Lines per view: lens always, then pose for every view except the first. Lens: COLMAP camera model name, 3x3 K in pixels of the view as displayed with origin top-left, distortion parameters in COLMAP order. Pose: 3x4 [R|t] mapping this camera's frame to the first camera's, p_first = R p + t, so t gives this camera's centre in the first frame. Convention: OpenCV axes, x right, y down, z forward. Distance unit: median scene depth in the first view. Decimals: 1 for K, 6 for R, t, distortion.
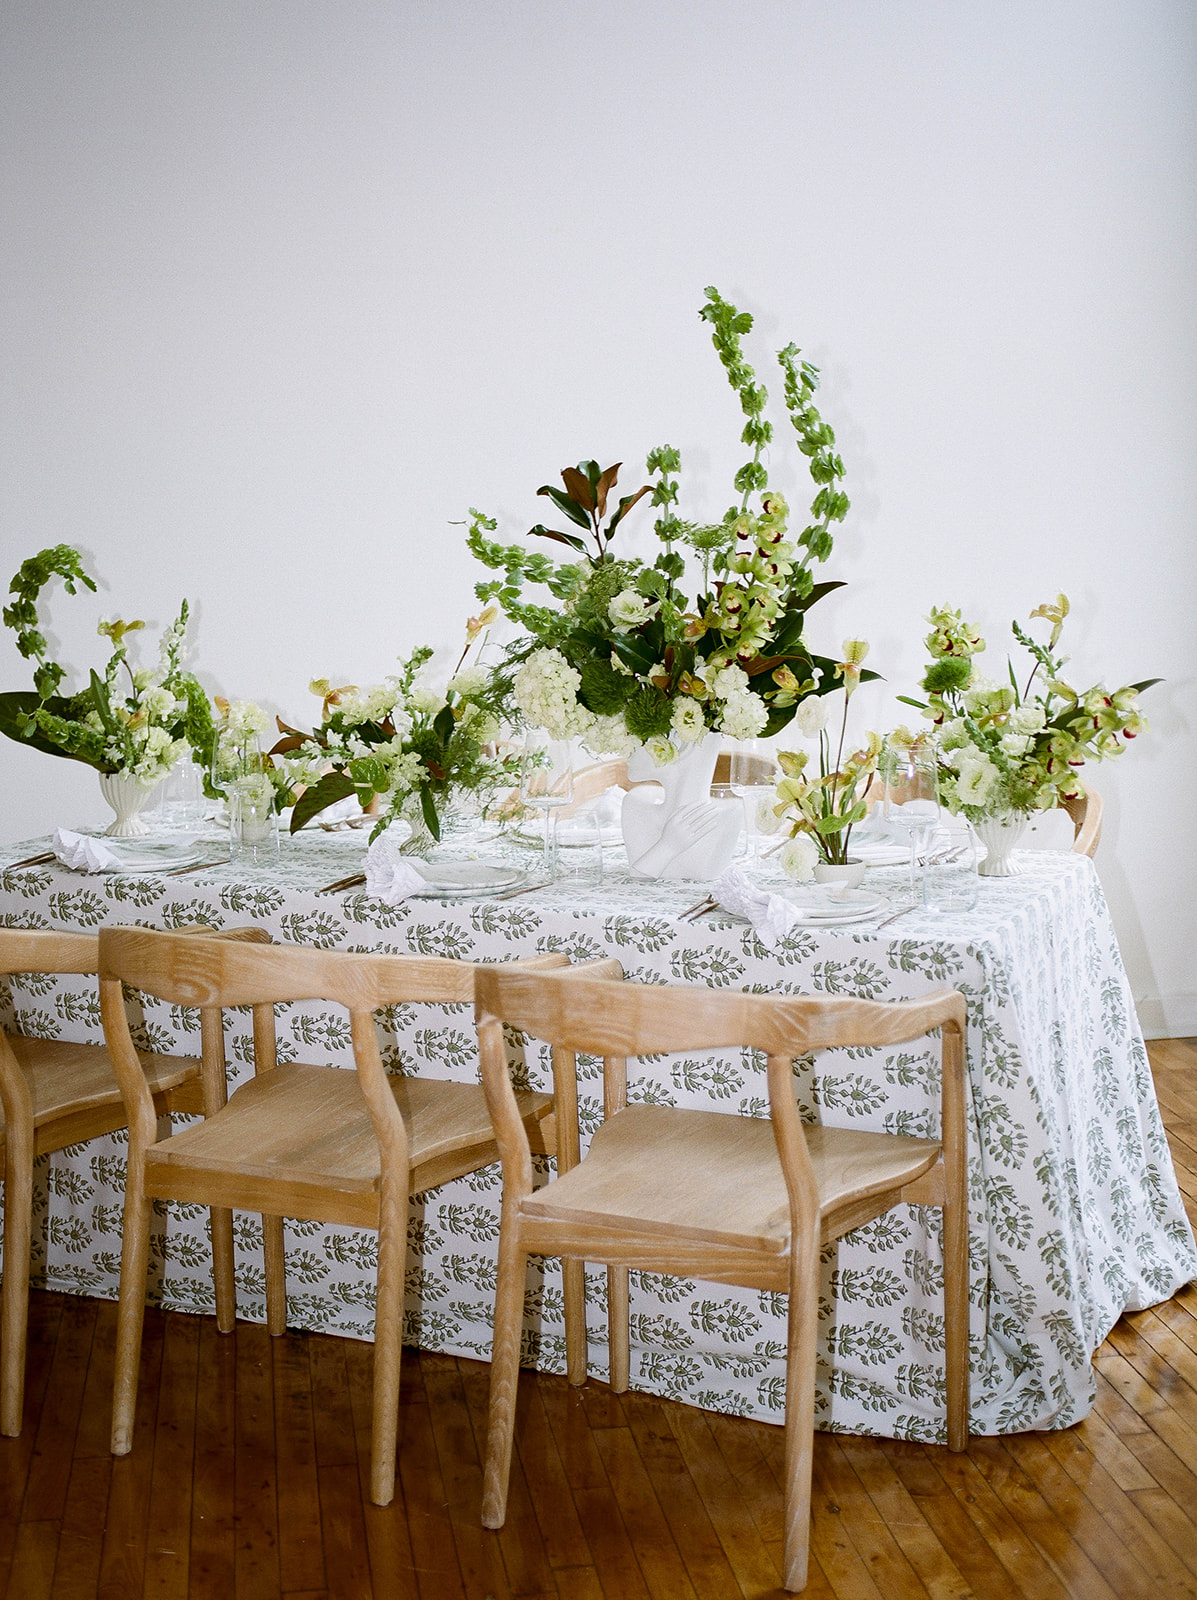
lens RADIAL K [[2452.3, 0, 592.0], [0, 2452.3, 805.9], [0, 0, 1]] dist [-0.068411, 0.000000]
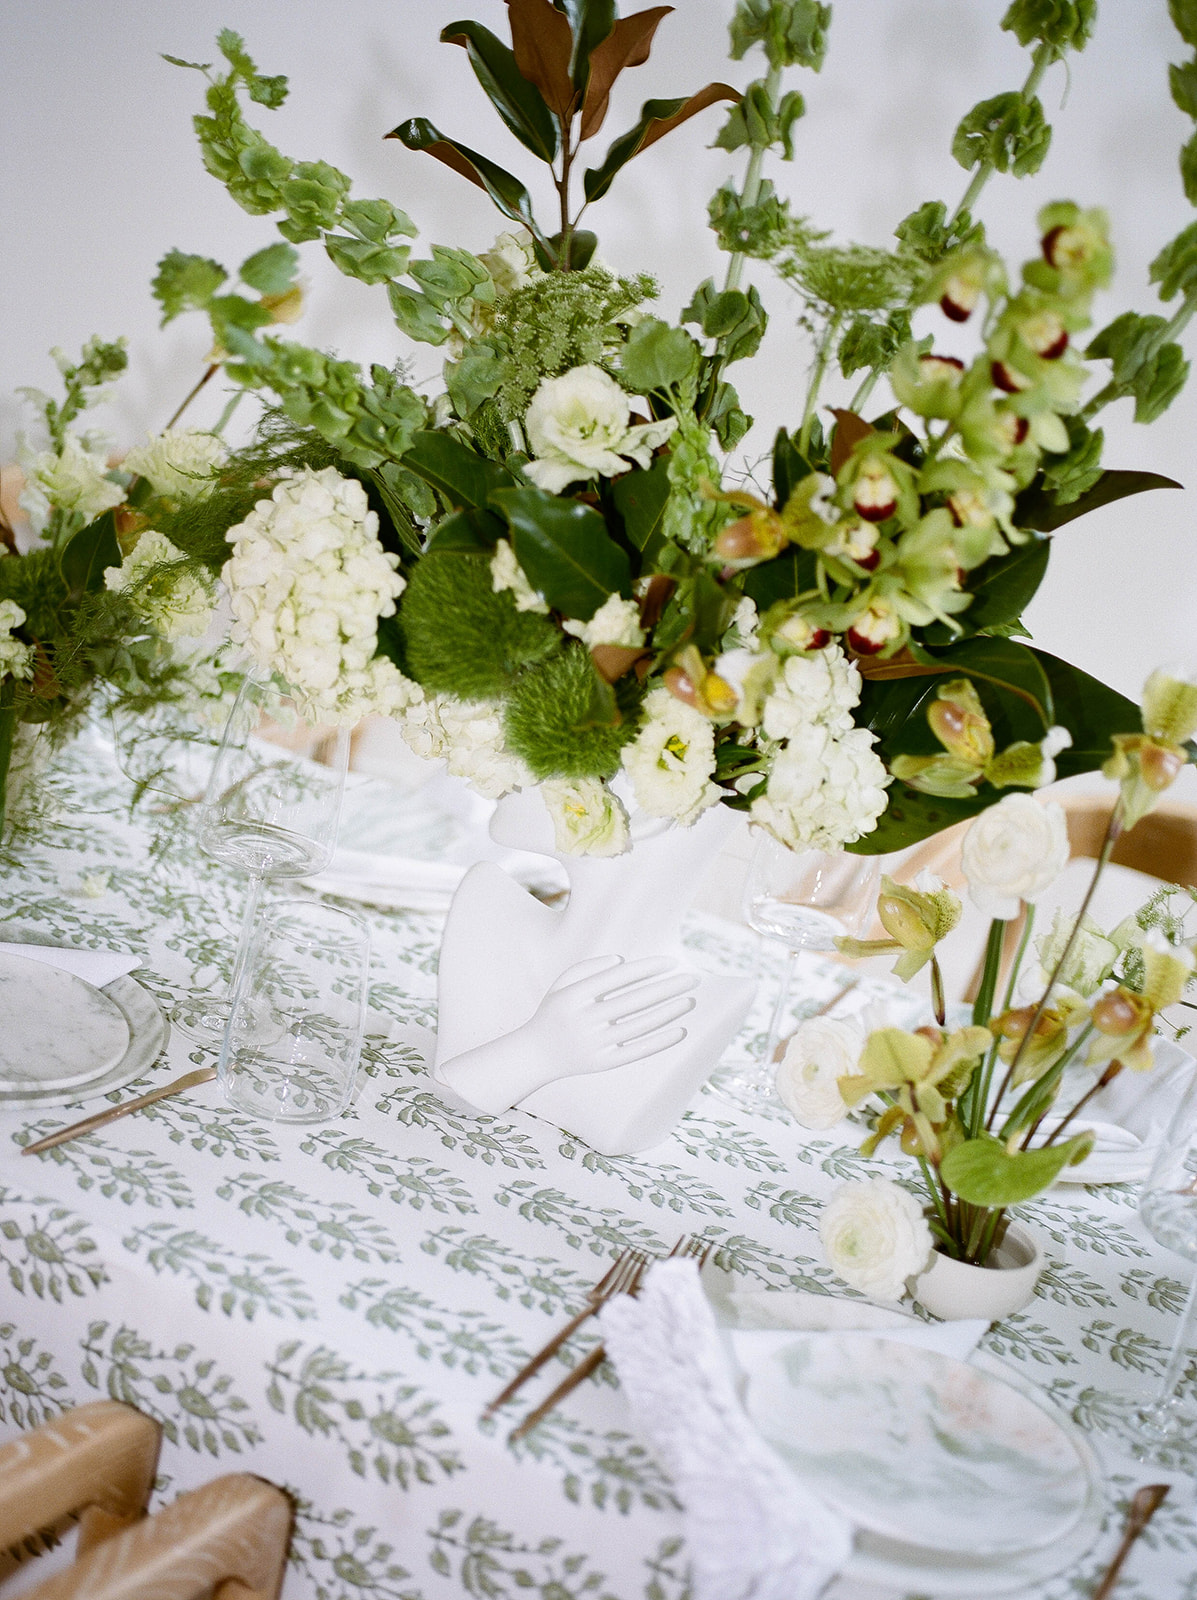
lens RADIAL K [[2452.3, 0, 615.4], [0, 2452.3, 796.3], [0, 0, 1]] dist [-0.068411, 0.000000]
pose [[0.971963, 0.232504, 0.035062, 0.019671], [-0.235084, 0.957877, 0.164944, -0.087347], [0.004765, -0.168562, 0.985680, 0.637245]]
